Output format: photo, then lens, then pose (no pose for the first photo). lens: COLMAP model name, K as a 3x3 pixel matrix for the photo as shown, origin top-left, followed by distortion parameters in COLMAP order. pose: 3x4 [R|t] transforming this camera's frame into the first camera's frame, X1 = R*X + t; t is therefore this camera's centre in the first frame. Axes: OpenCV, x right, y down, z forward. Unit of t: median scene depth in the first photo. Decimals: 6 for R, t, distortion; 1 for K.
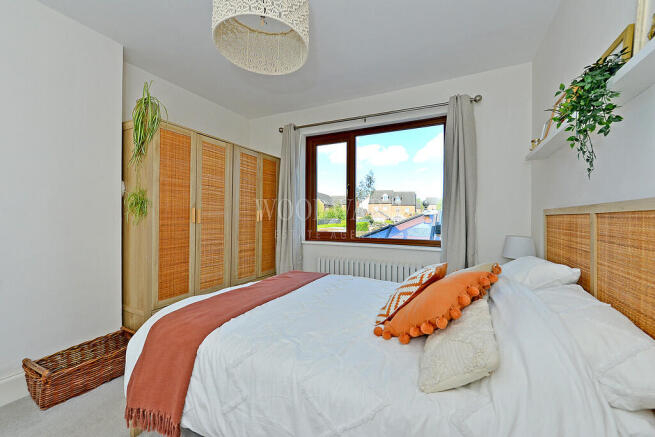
lens RADIAL K [[261.2, 0, 328.0], [0, 261.2, 217.2], [0, 0, 1]] dist [-0.000622, -0.002741]
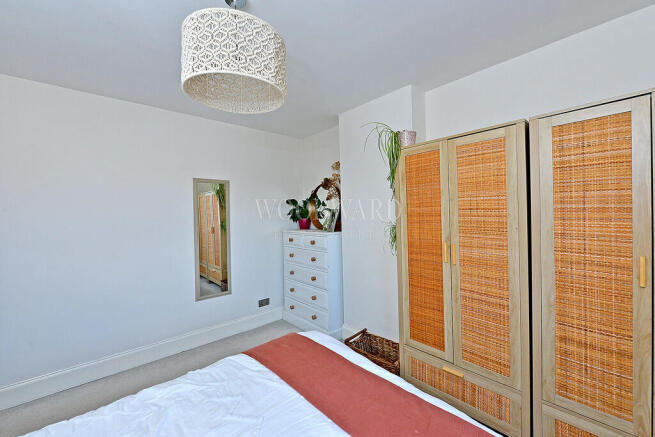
lens RADIAL K [[261.2, 0, 328.0], [0, 261.2, 217.2], [0, 0, 1]] dist [-0.000622, -0.002741]
pose [[-0.372432, 0.017521, -0.927894, 0.295114], [0.022011, 0.999707, 0.010042, -0.119824], [0.927798, -0.016684, -0.372709, 0.945012]]
